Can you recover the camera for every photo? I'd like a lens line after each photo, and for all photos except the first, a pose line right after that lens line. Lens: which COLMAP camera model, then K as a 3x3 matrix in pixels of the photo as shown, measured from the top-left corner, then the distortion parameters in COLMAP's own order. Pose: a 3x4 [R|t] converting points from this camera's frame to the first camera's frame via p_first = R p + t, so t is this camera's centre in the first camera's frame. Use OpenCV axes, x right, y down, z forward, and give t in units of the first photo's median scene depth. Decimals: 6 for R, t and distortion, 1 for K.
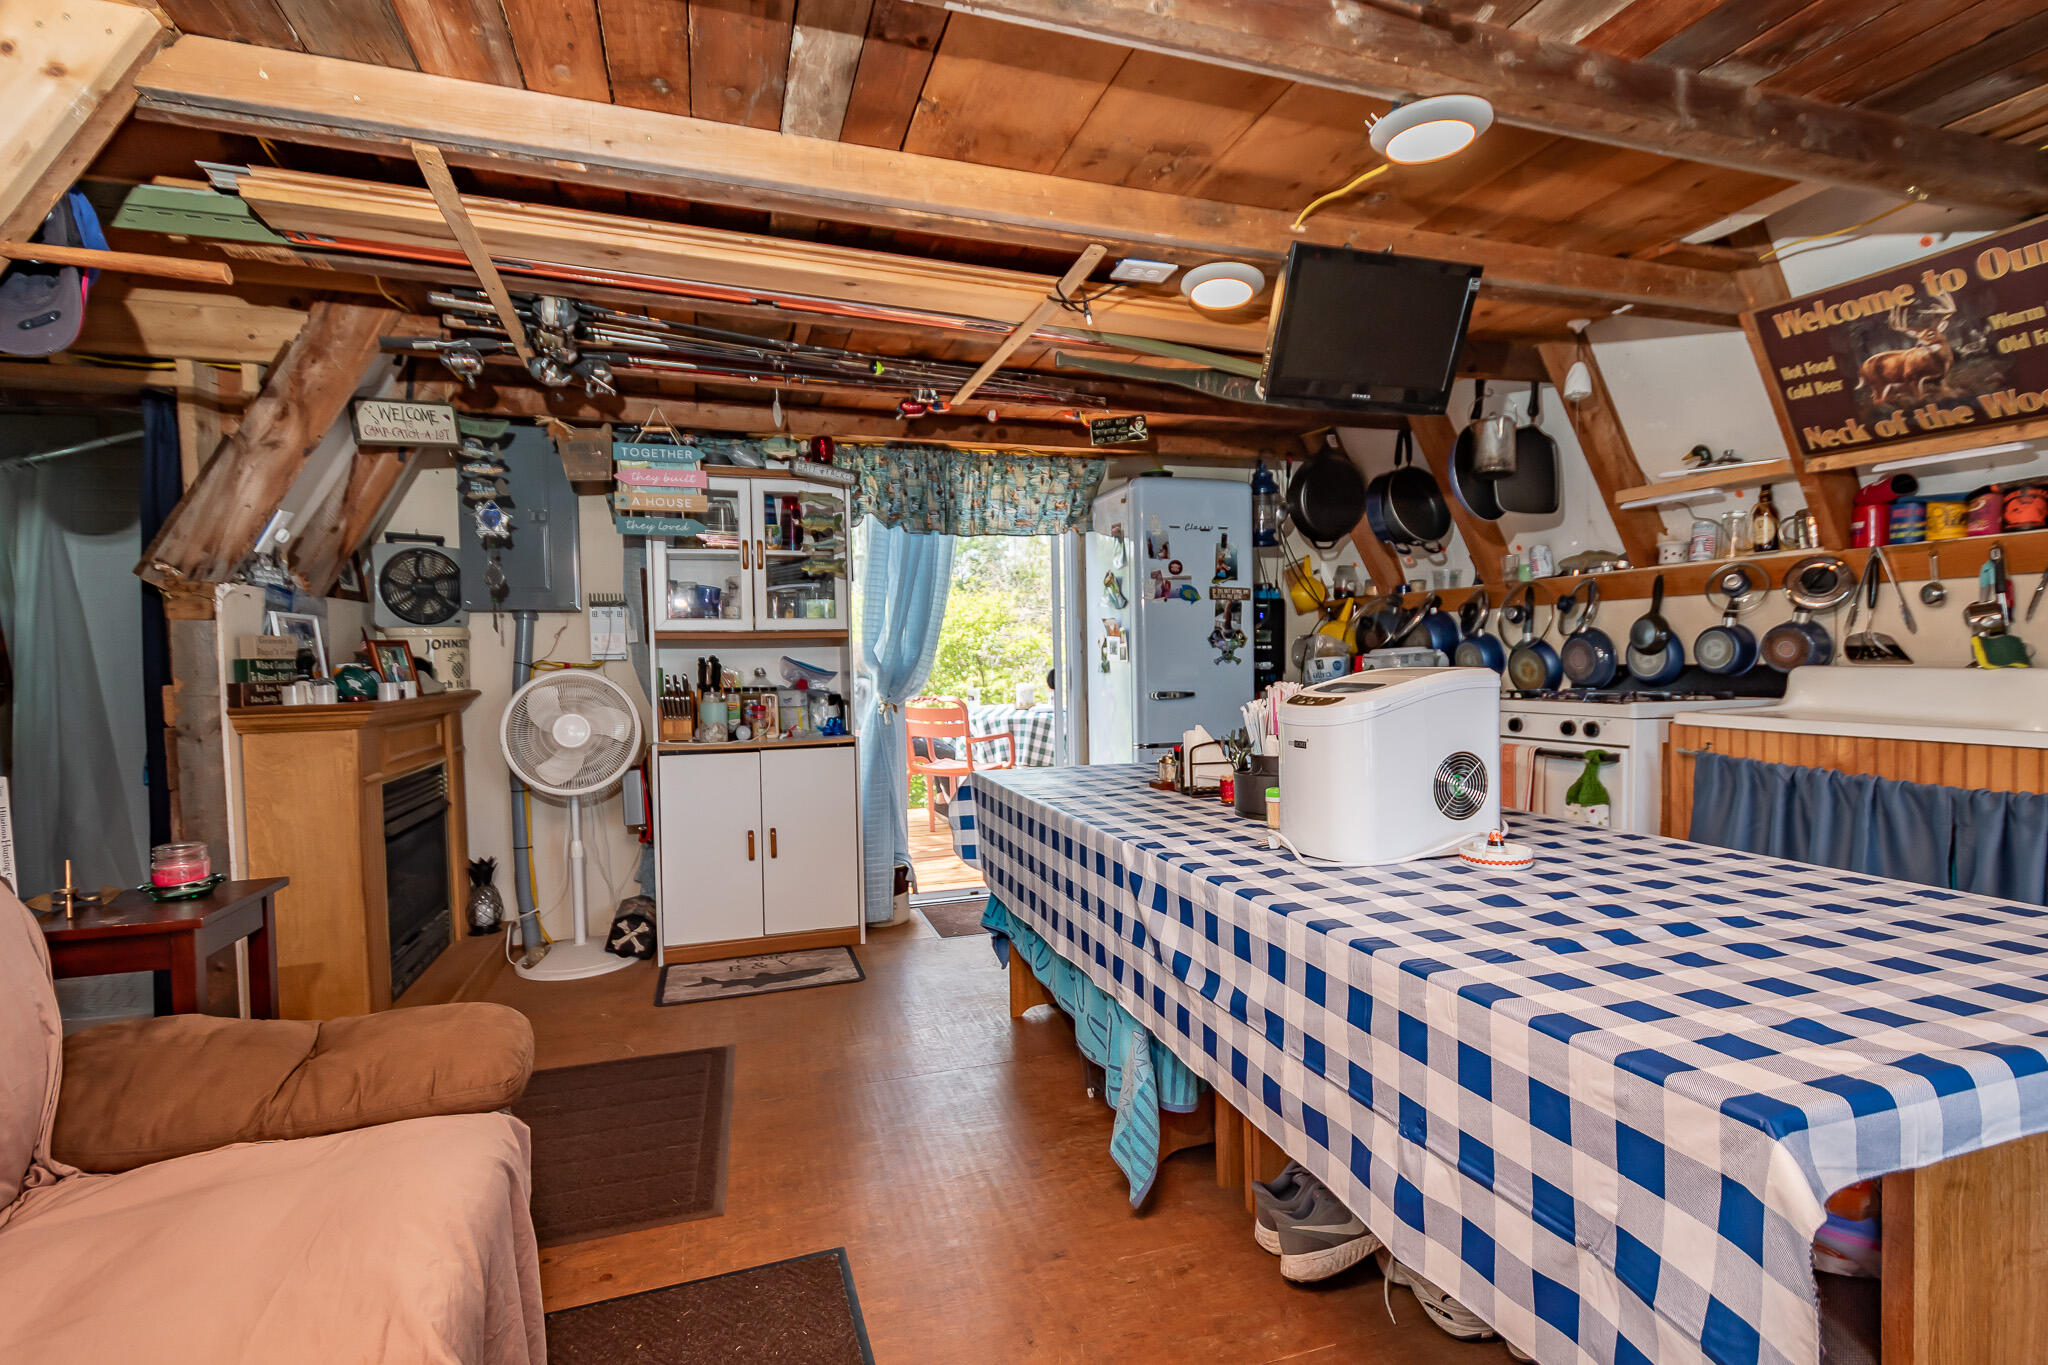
lens RADIAL K [[962.6, 0, 1036.8], [0, 962.6, 690.6], [0, 0, 1]] dist [0.020764, -0.008243]
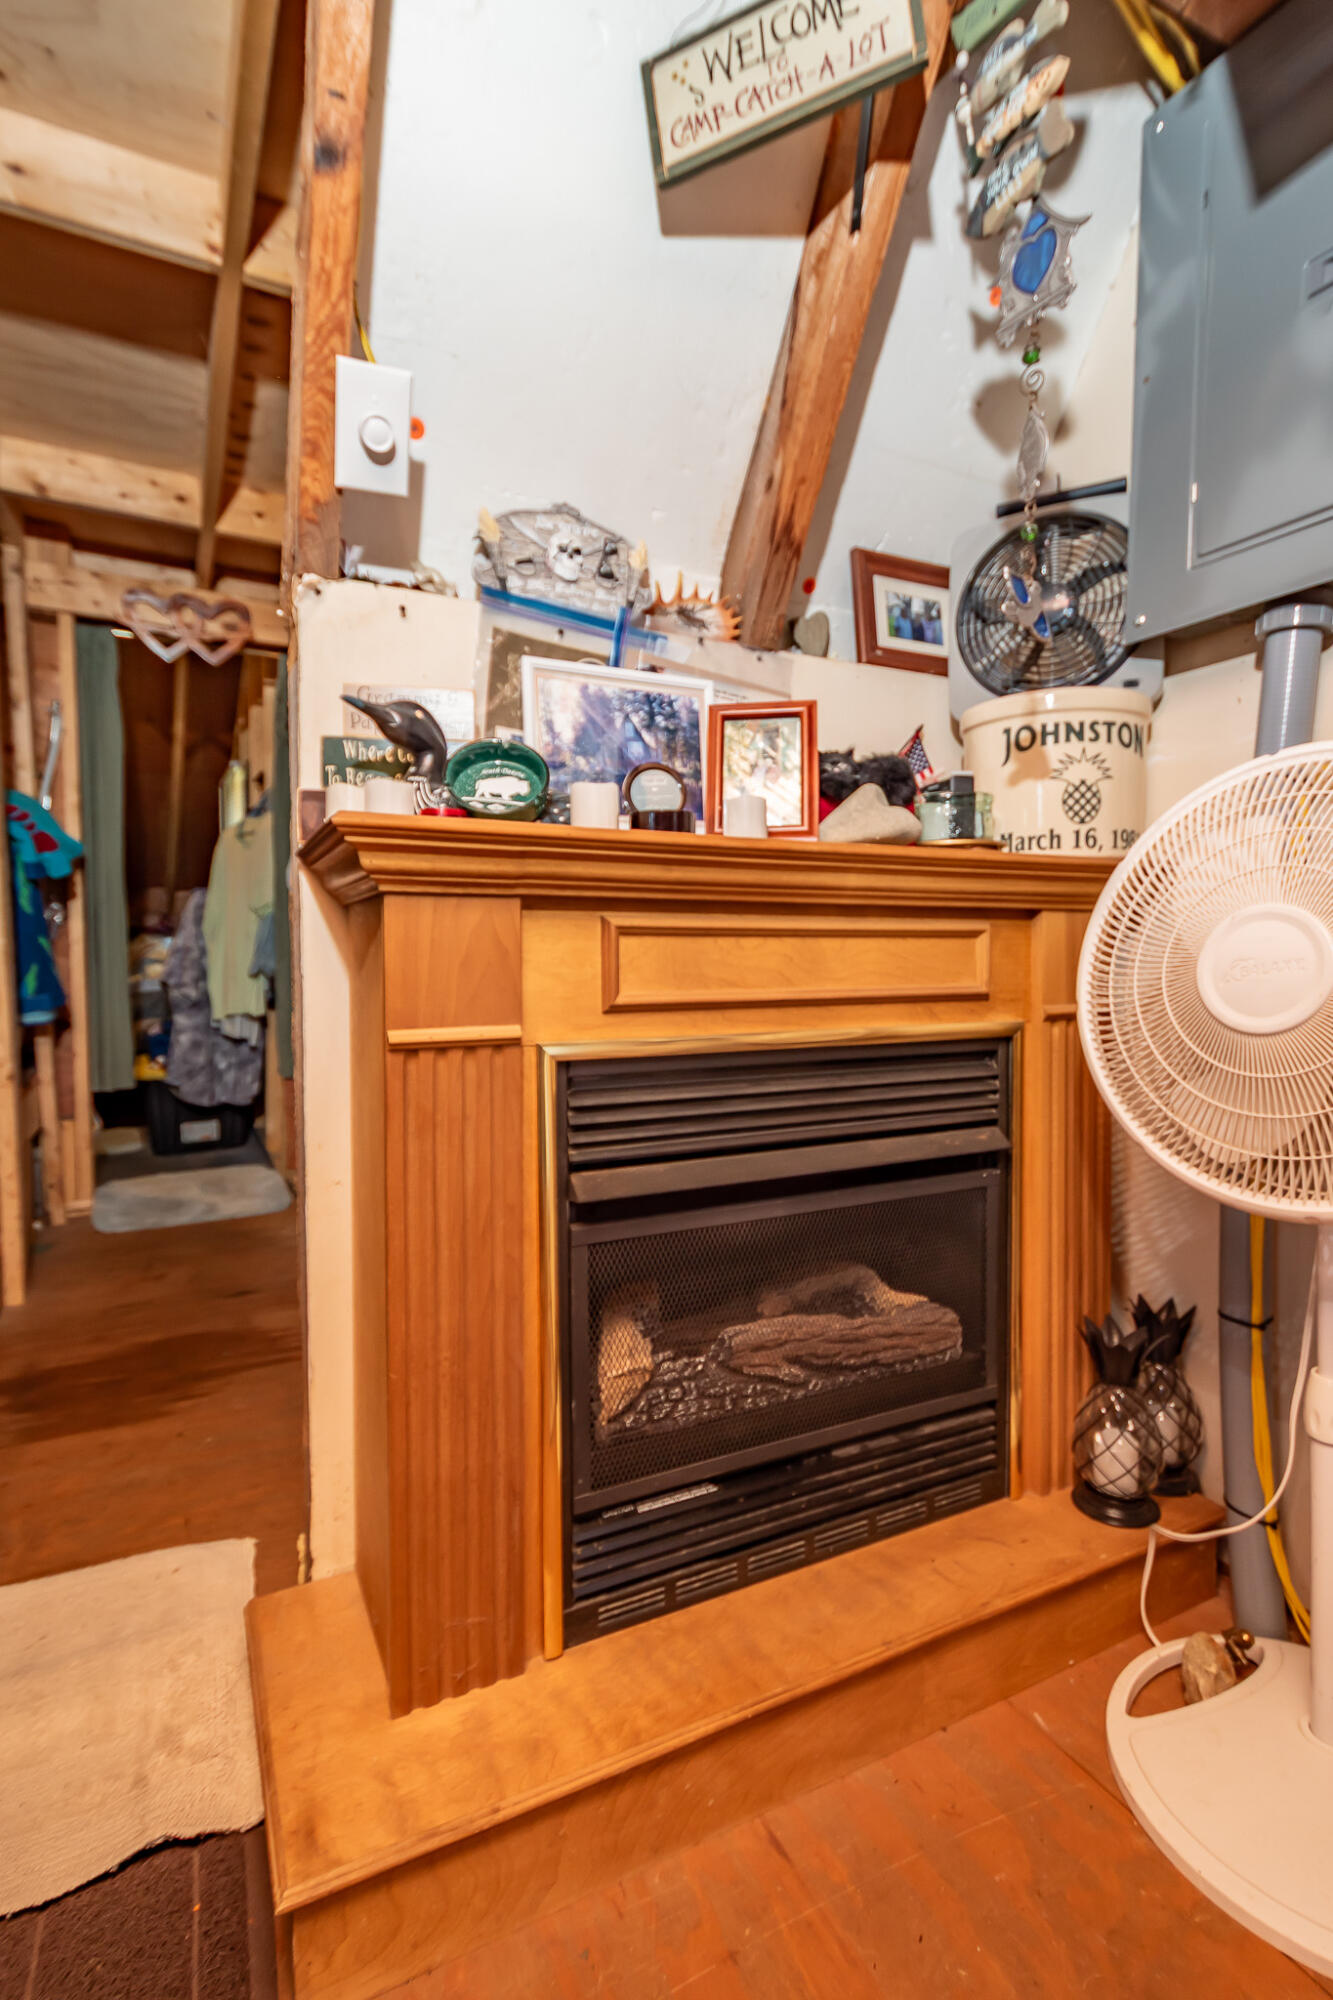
lens RADIAL K [[982.0, 0, 690.8], [0, 982.0, 996.9], [0, 0, 1]] dist [-0.001053, 0.000024]
pose [[0.167338, 0.057293, -0.984233, -0.278087], [-0.041090, 0.997848, 0.051100, 0.048826], [0.985043, 0.031892, 0.169333, 0.914478]]
